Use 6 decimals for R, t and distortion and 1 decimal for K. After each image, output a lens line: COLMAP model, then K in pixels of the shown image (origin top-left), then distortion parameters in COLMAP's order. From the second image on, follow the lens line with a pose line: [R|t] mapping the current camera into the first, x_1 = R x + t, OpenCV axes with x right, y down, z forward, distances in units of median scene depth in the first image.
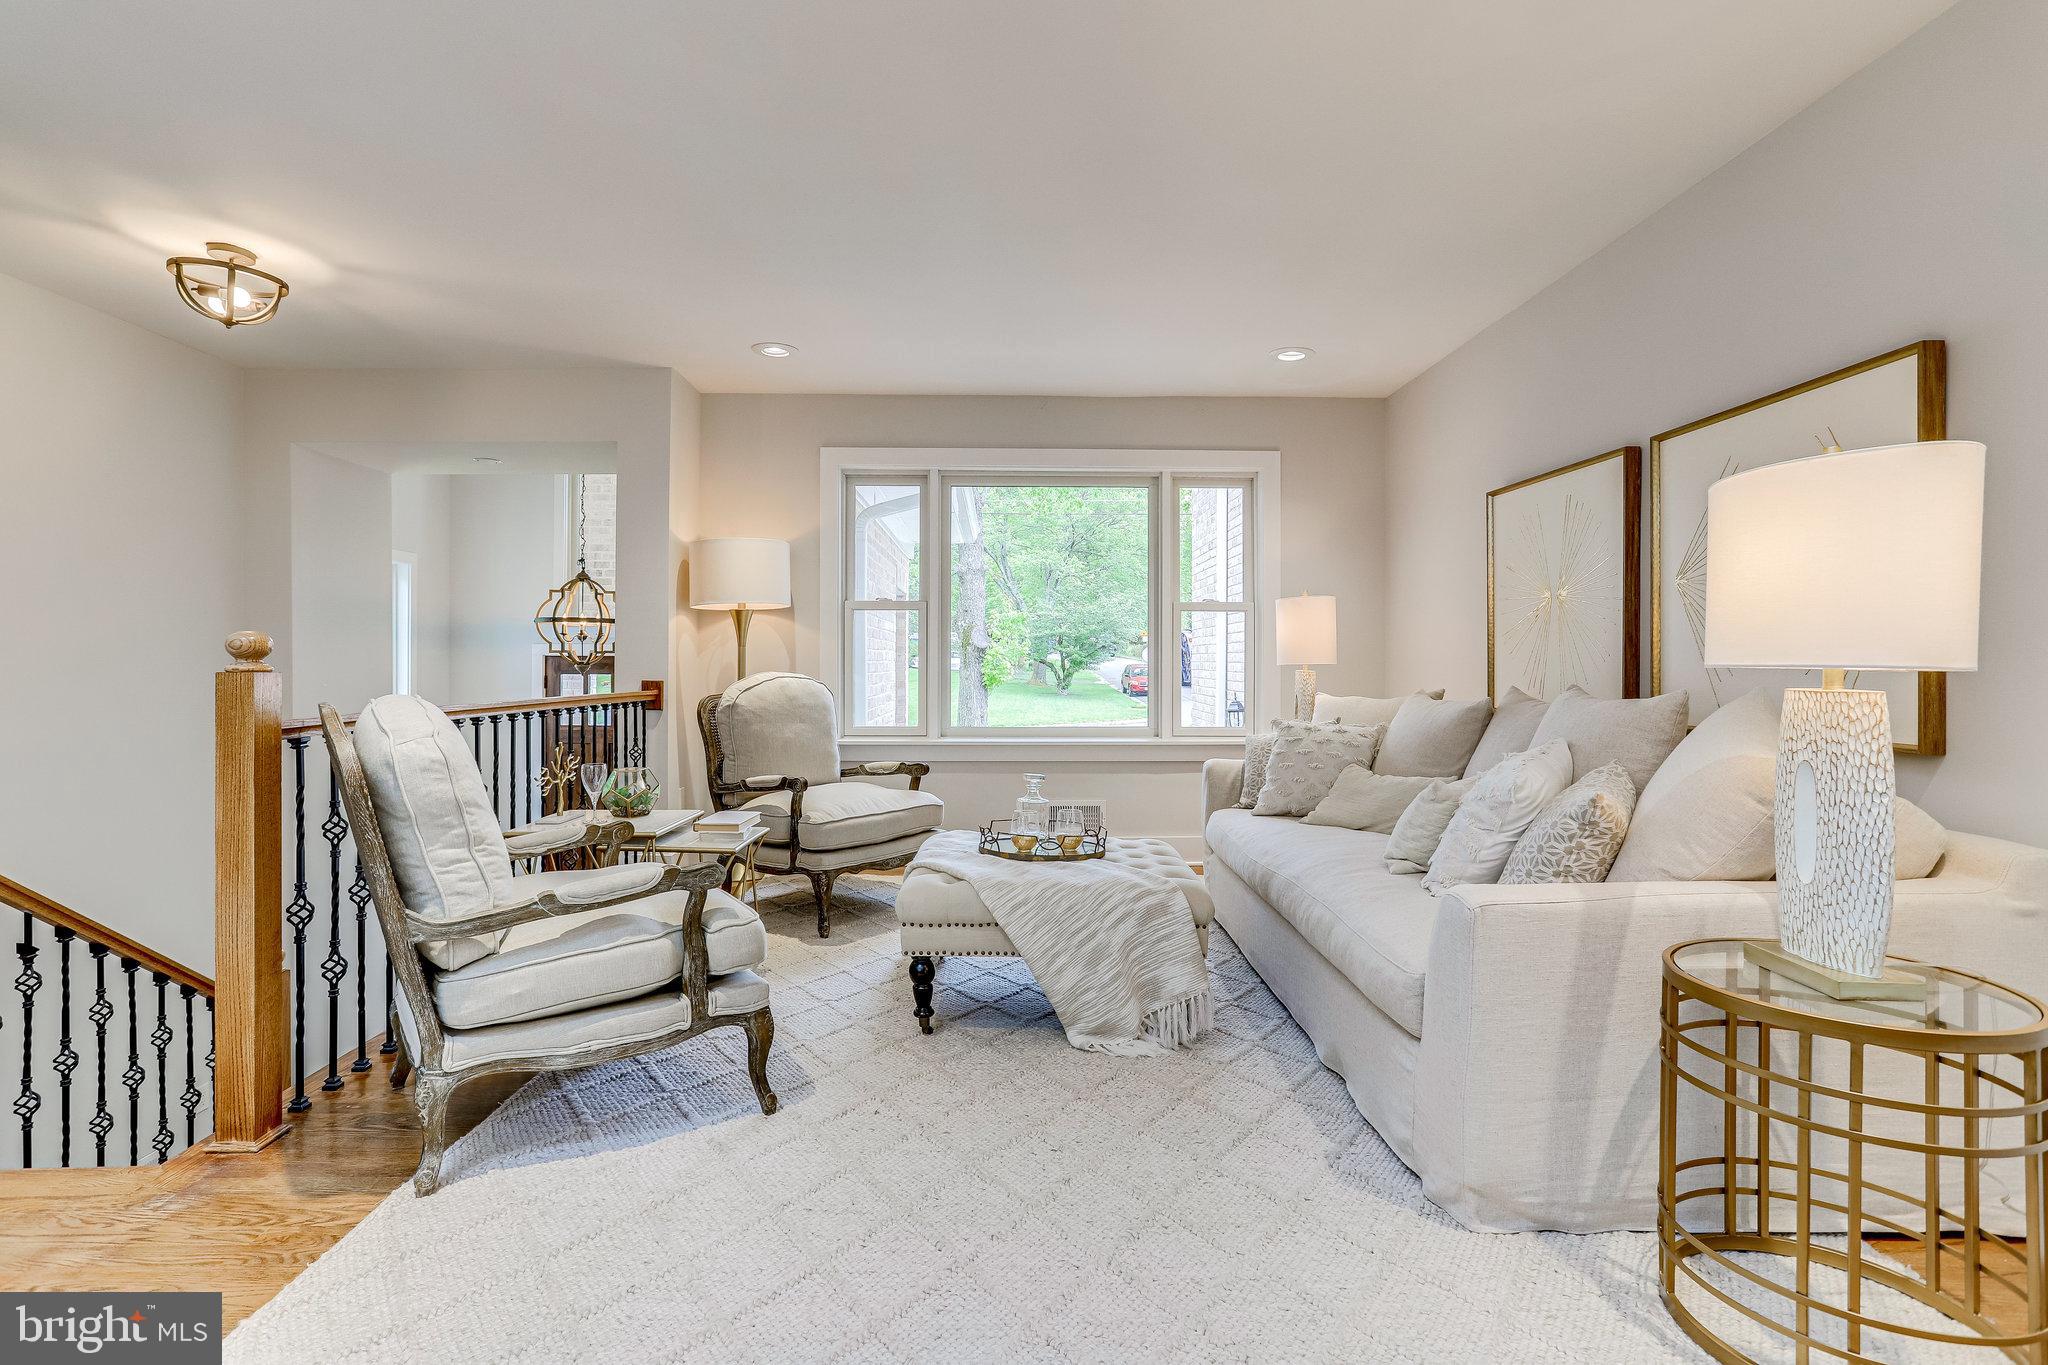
lens RADIAL K [[987.3, 0, 1020.2], [0, 987.3, 666.8], [0, 0, 1]] dist [-0.033396, 0.014444]
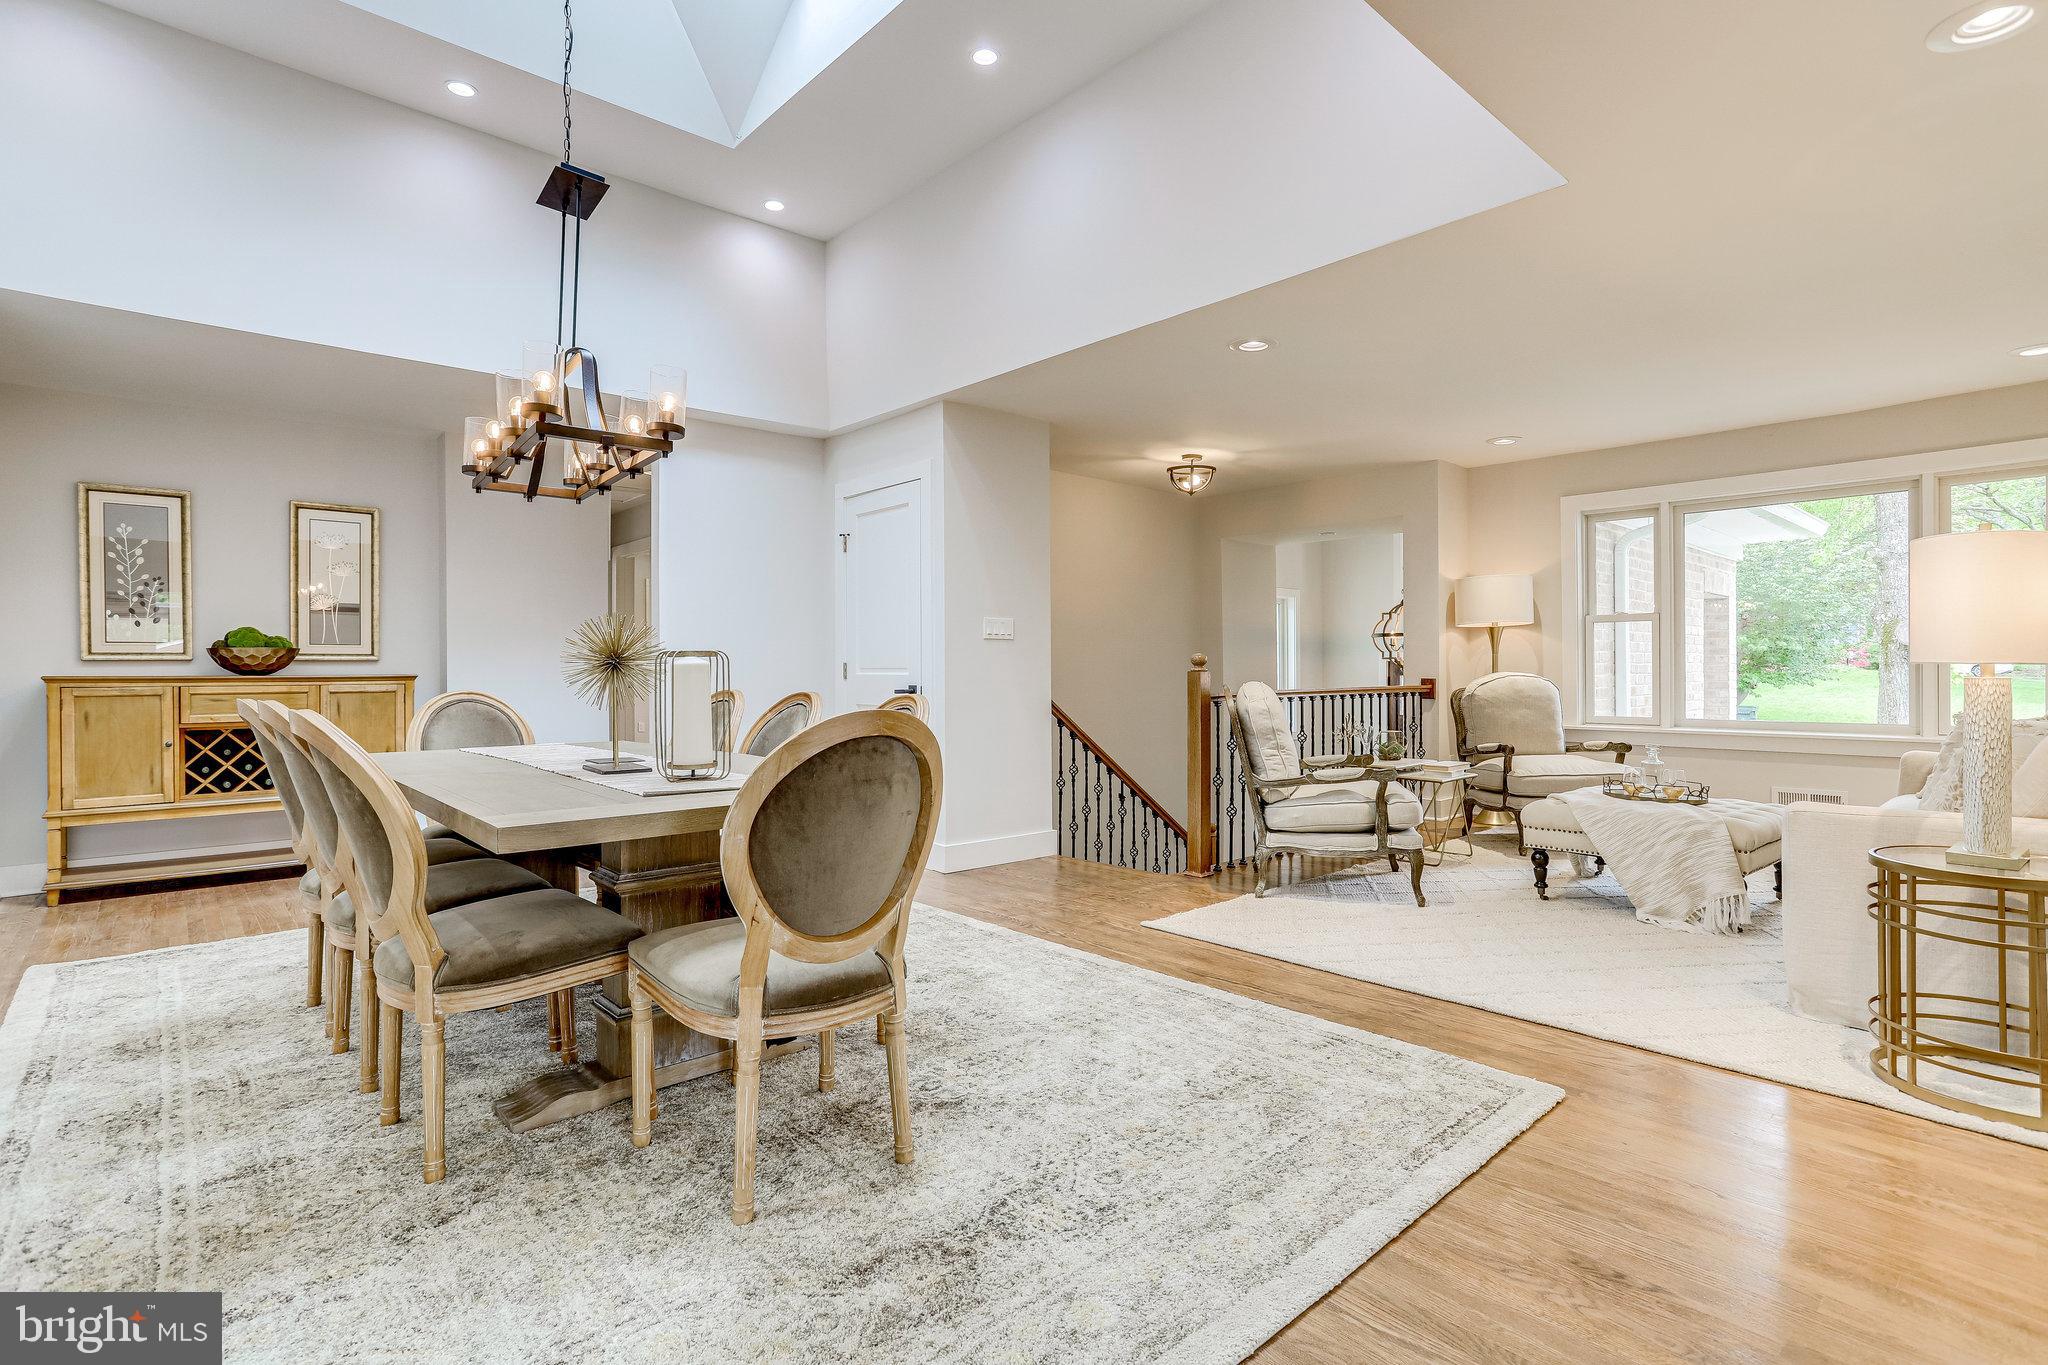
lens RADIAL K [[987.3, 0, 1013.9], [0, 987.3, 668.0], [0, 0, 1]] dist [-0.033396, 0.014444]
pose [[0.647065, -0.005571, -0.762415, 0.488736], [0.003456, 0.999984, -0.004374, 0.004373], [0.762427, 0.000196, 0.647074, -0.586825]]
